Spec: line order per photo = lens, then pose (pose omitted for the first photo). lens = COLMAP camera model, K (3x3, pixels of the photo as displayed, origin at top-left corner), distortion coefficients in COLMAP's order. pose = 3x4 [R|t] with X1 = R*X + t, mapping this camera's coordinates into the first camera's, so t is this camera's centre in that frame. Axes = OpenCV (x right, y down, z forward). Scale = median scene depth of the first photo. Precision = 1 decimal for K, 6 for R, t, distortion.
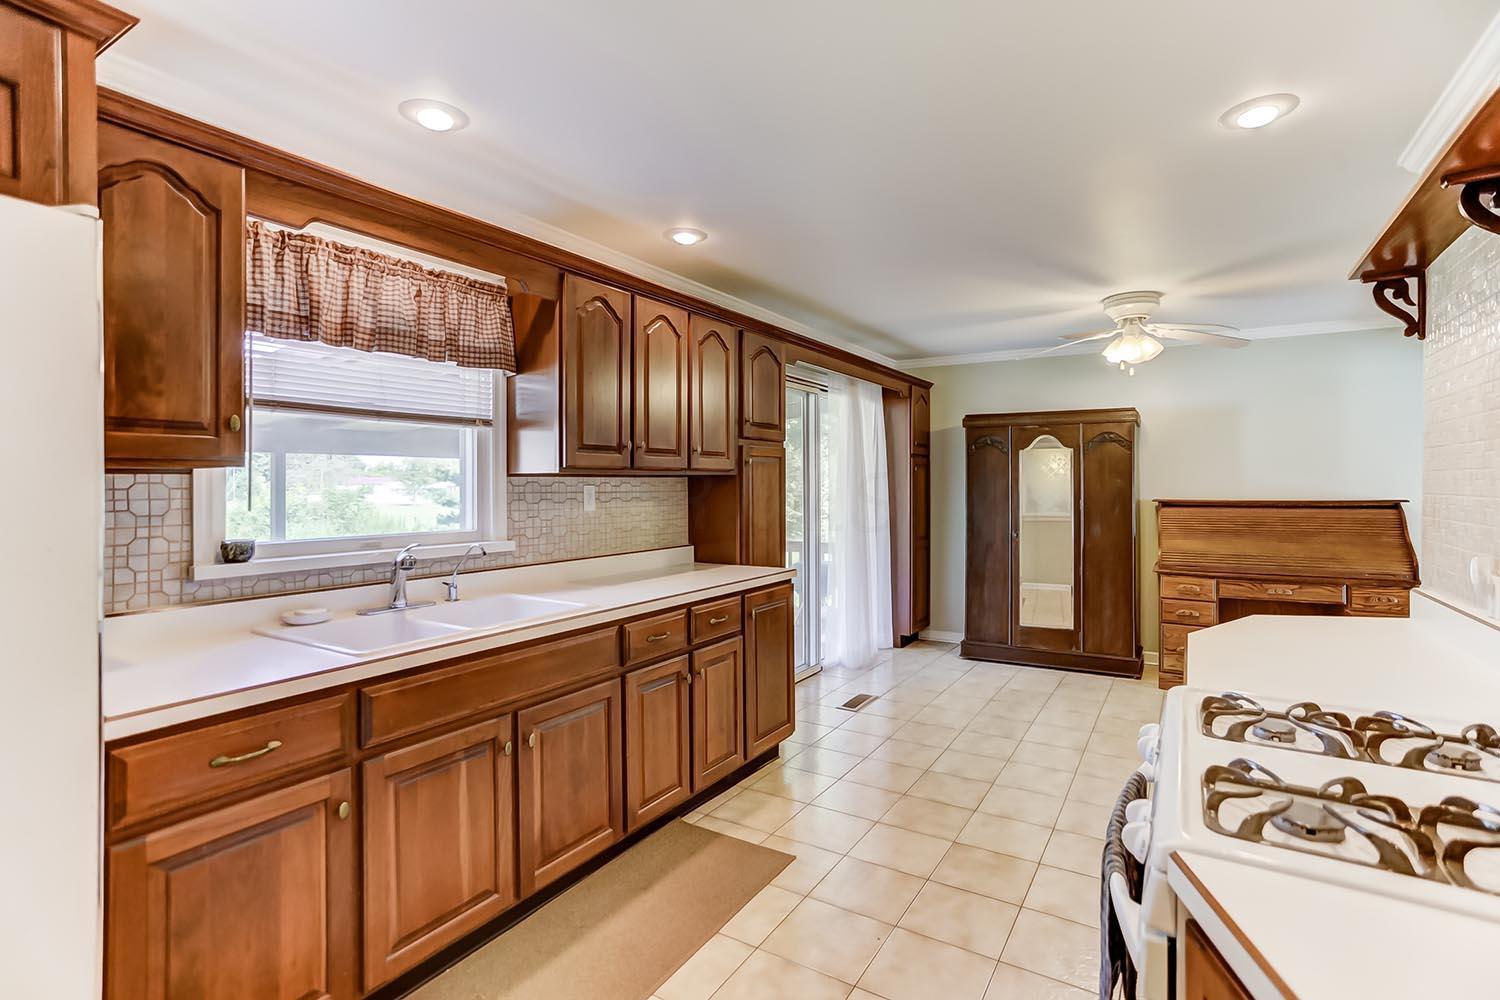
lens RADIAL K [[713.2, 0, 758.1], [0, 713.2, 484.1], [0, 0, 1]] dist [-0.018247, 0.000005]
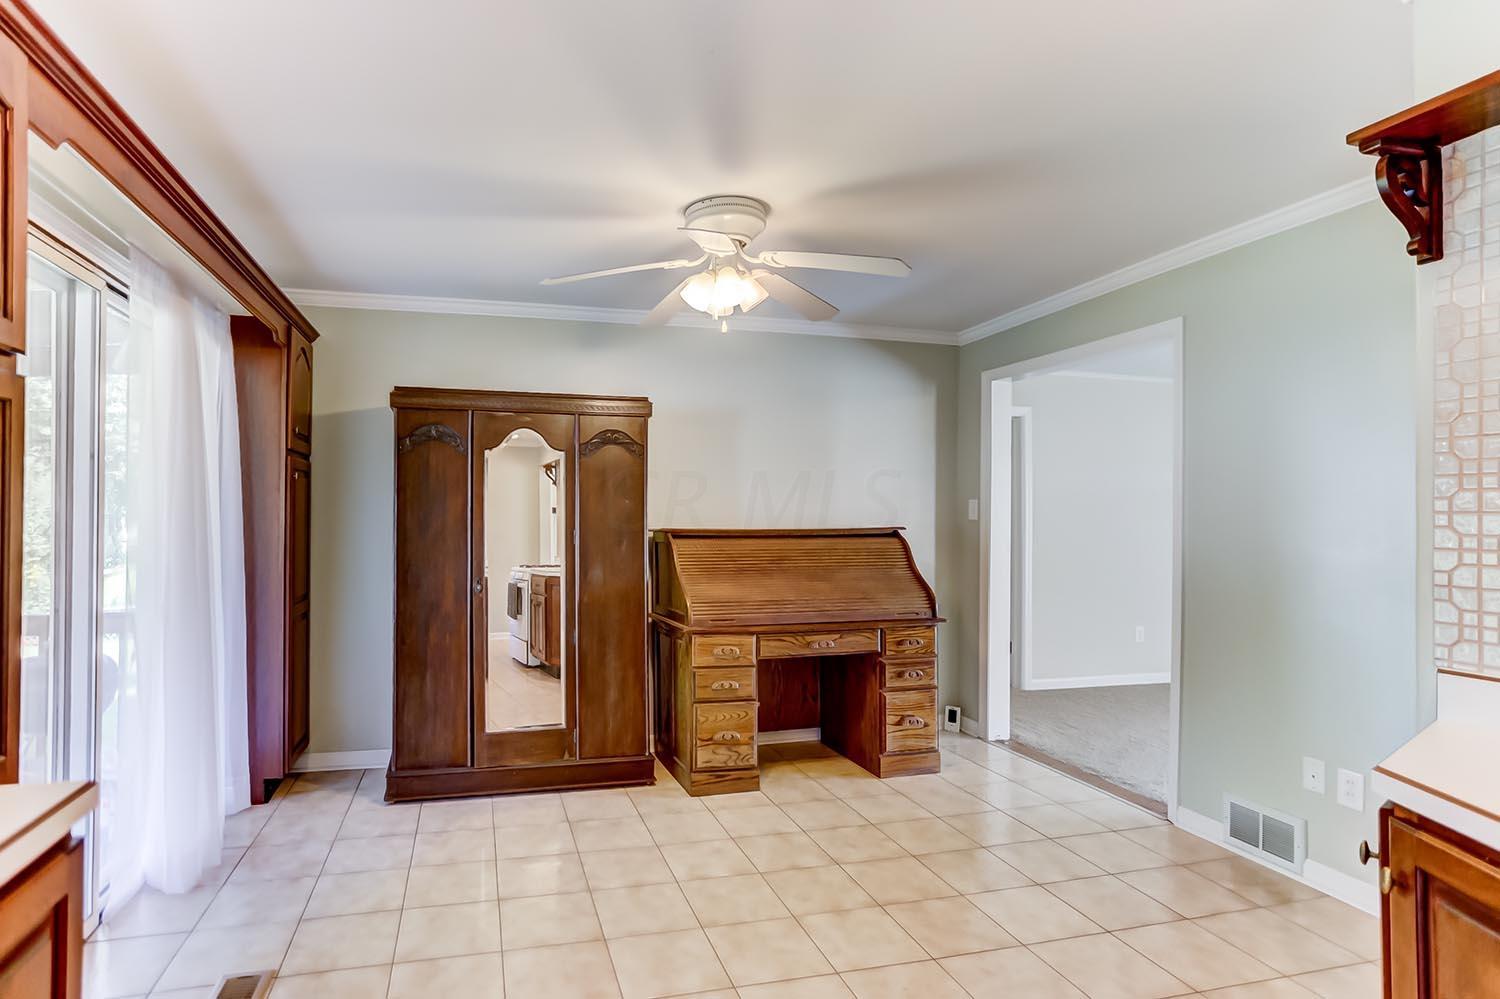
lens RADIAL K [[774.4, 0, 641.0], [0, 774.4, 511.3], [0, 0, 1]] dist [-0.005390, -0.000143]
pose [[0.725755, 0.009728, 0.687884, 0.000237], [-0.006964, 0.999953, -0.006793, 0.012198], [-0.687918, 0.000139, 0.725789, 0.544187]]
